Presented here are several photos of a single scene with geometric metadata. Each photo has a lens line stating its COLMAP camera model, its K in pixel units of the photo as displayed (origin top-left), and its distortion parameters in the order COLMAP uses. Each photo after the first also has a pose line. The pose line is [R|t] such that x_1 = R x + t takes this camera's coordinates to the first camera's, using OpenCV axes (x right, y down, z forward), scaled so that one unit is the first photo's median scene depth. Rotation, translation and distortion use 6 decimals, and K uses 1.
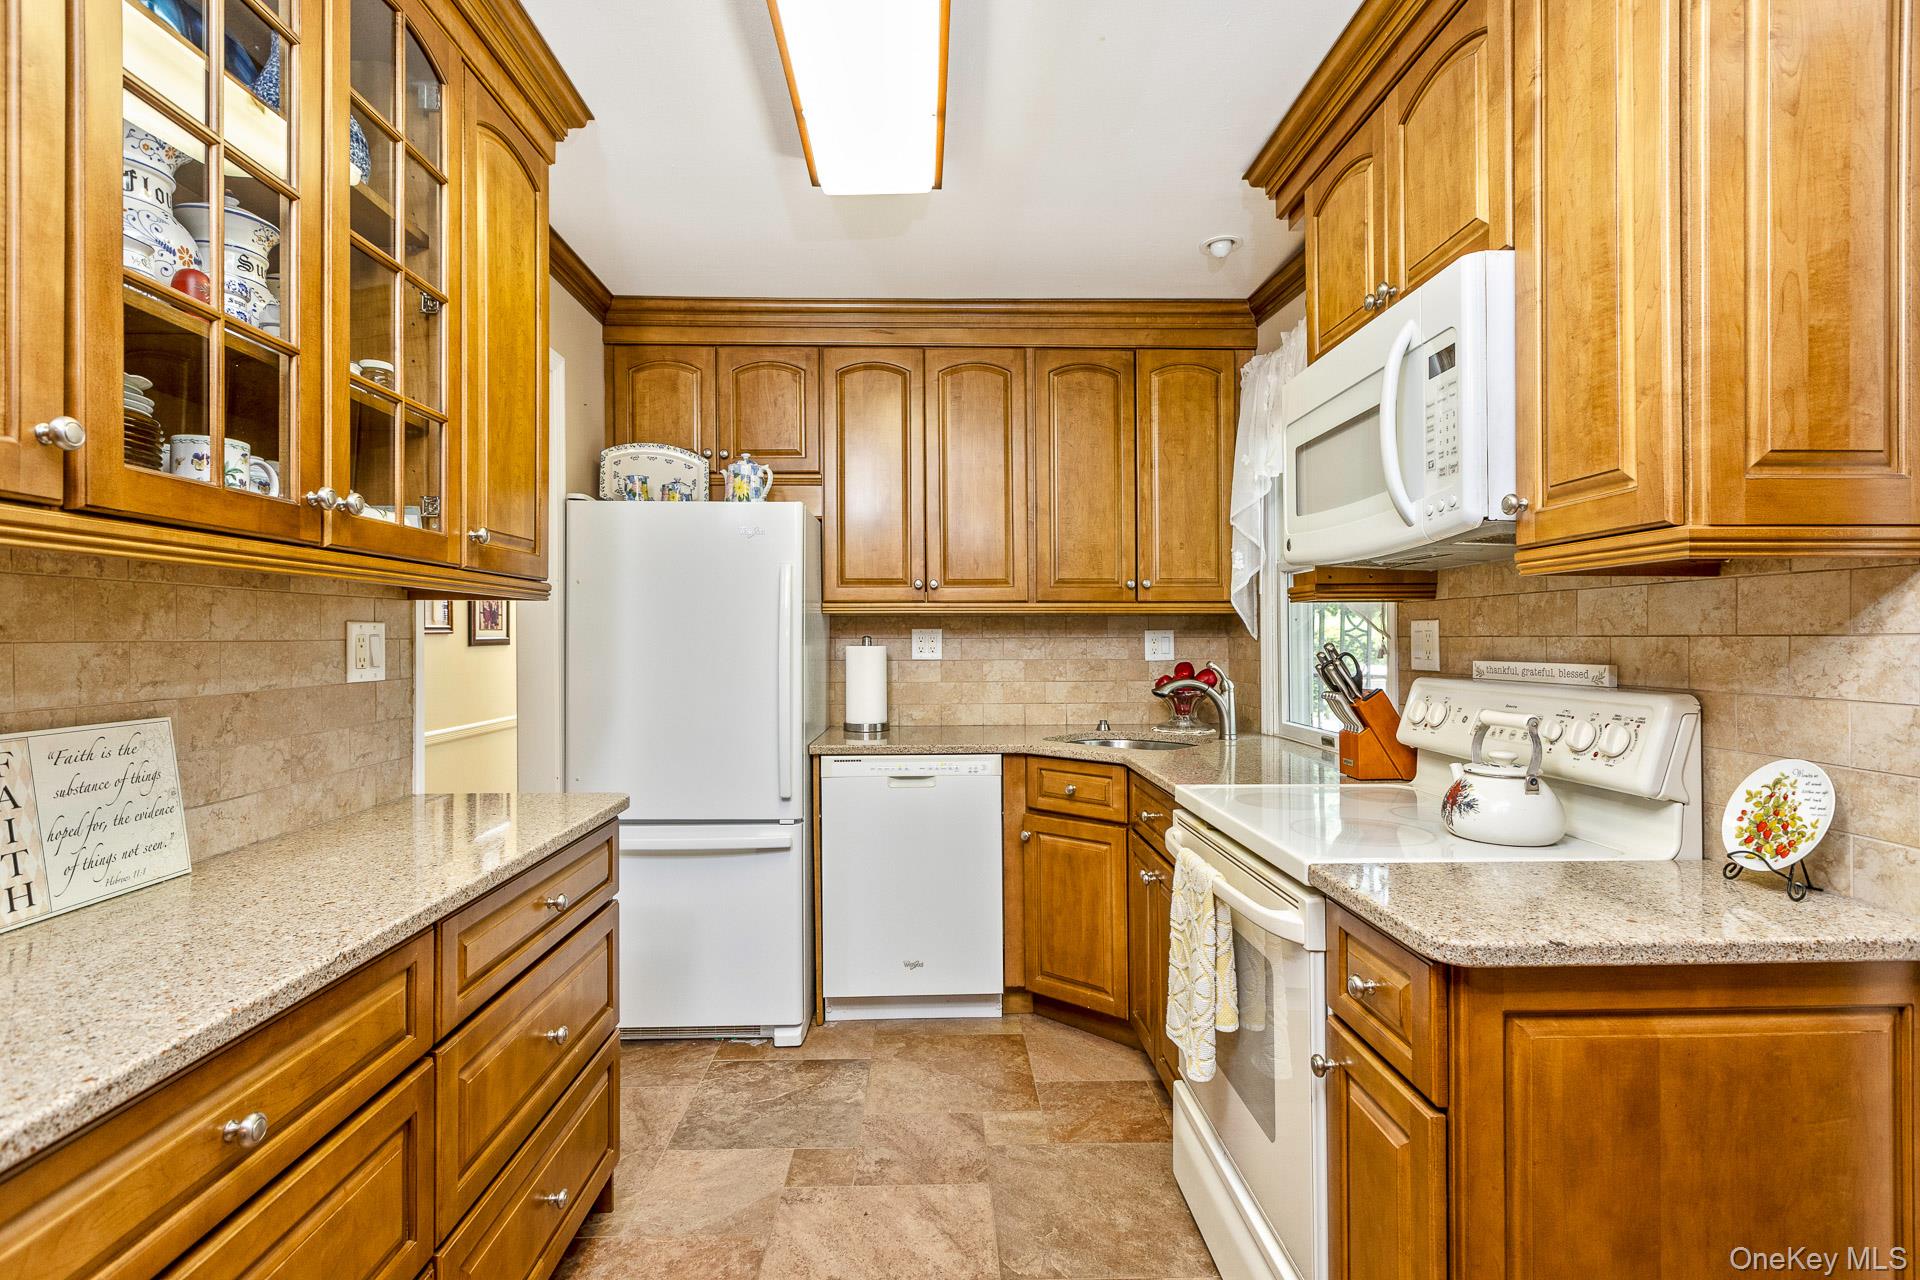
lens RADIAL K [[851.4, 0, 960.0], [0, 851.4, 640.0], [0, 0, 1]] dist [0.008933, -0.001238]
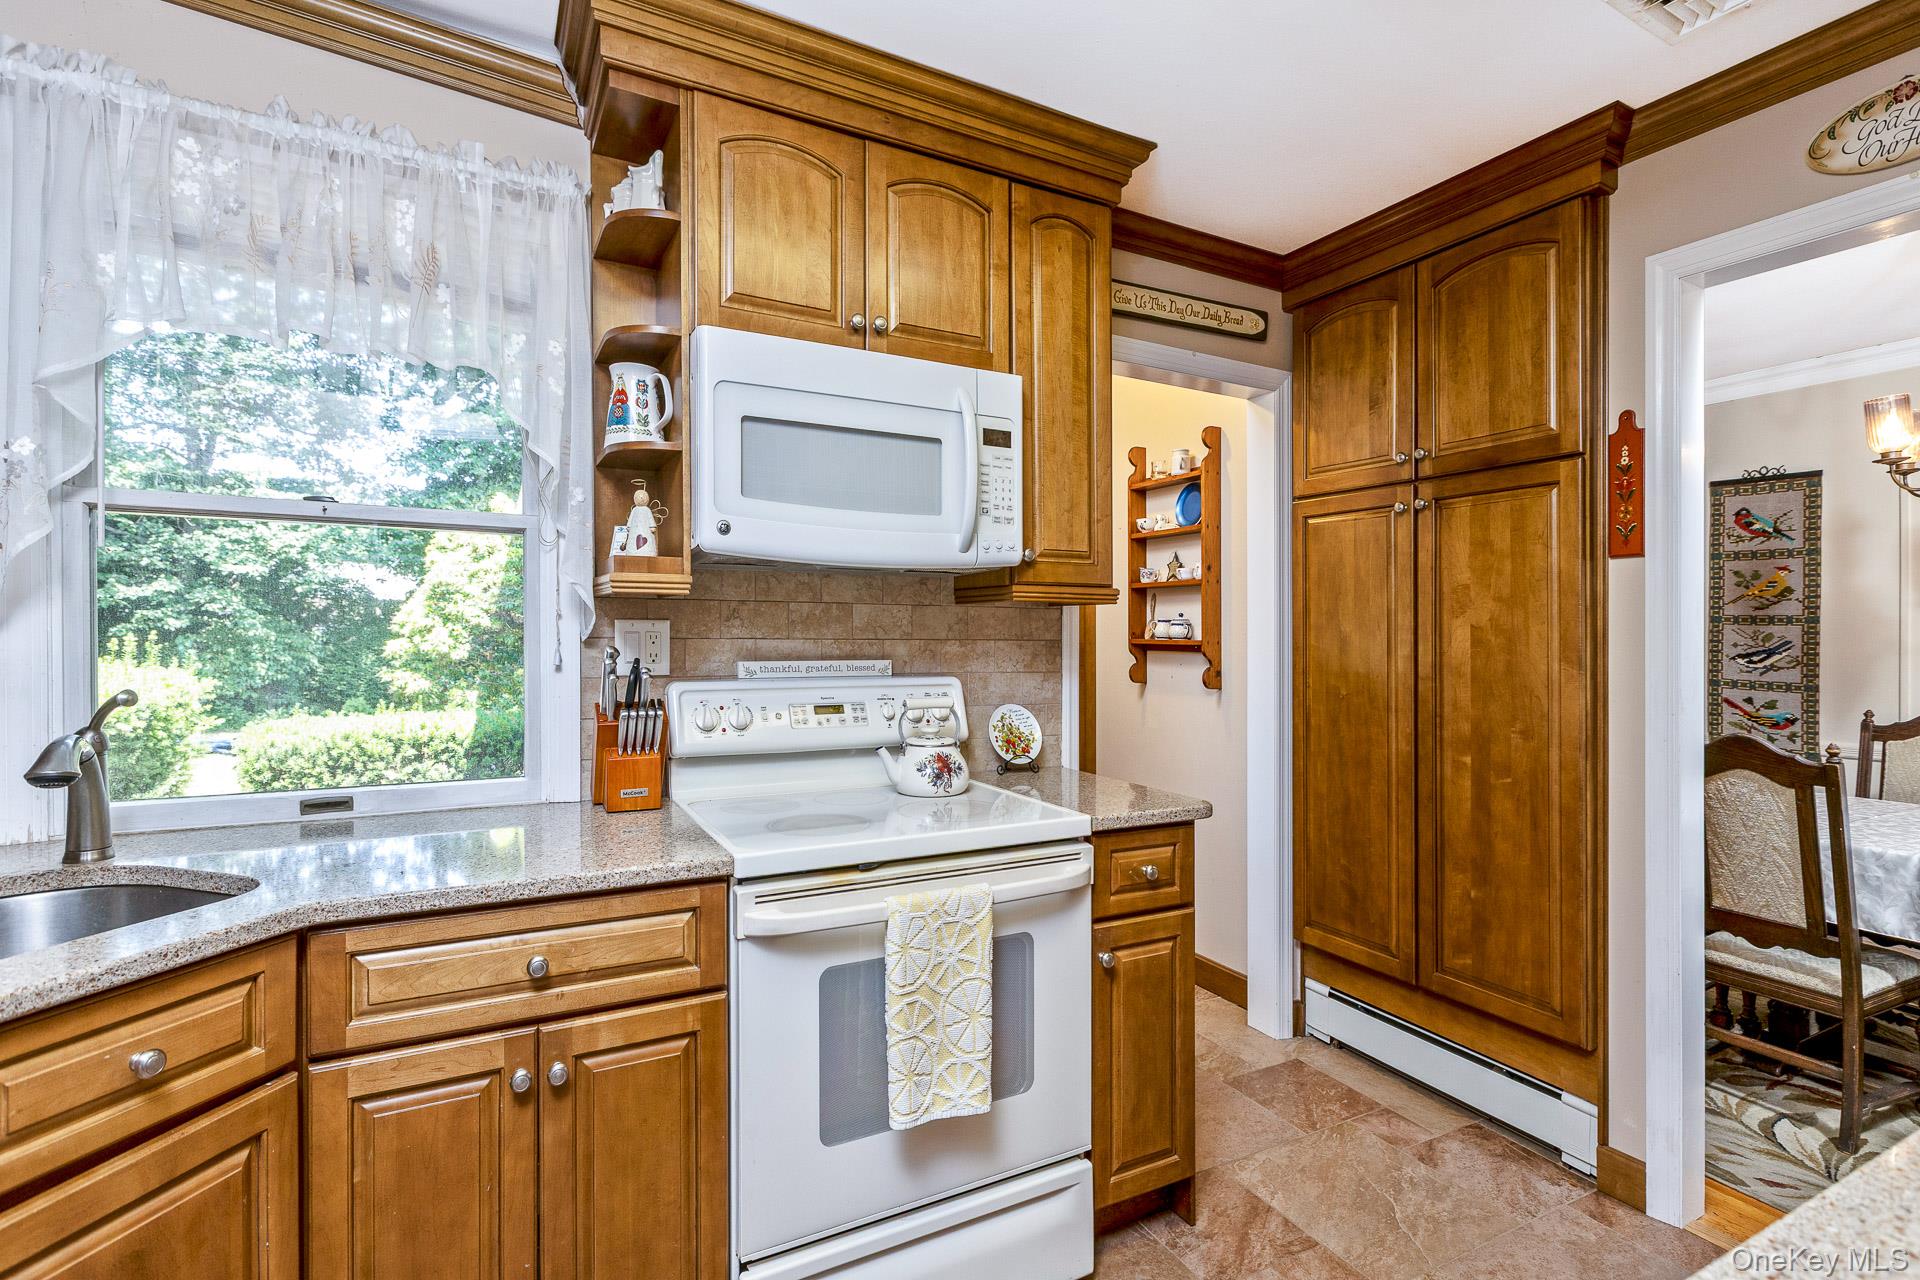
lens RADIAL K [[909.5, 0, 960.0], [0, 909.5, 640.0], [0, 0, 1]] dist [-0.037344, 0.000047]
pose [[-0.439301, -0.012070, 0.898259, -0.607014], [-0.008138, 0.999922, 0.009455, -0.017568], [-0.898303, -0.003157, -0.439365, 1.457645]]
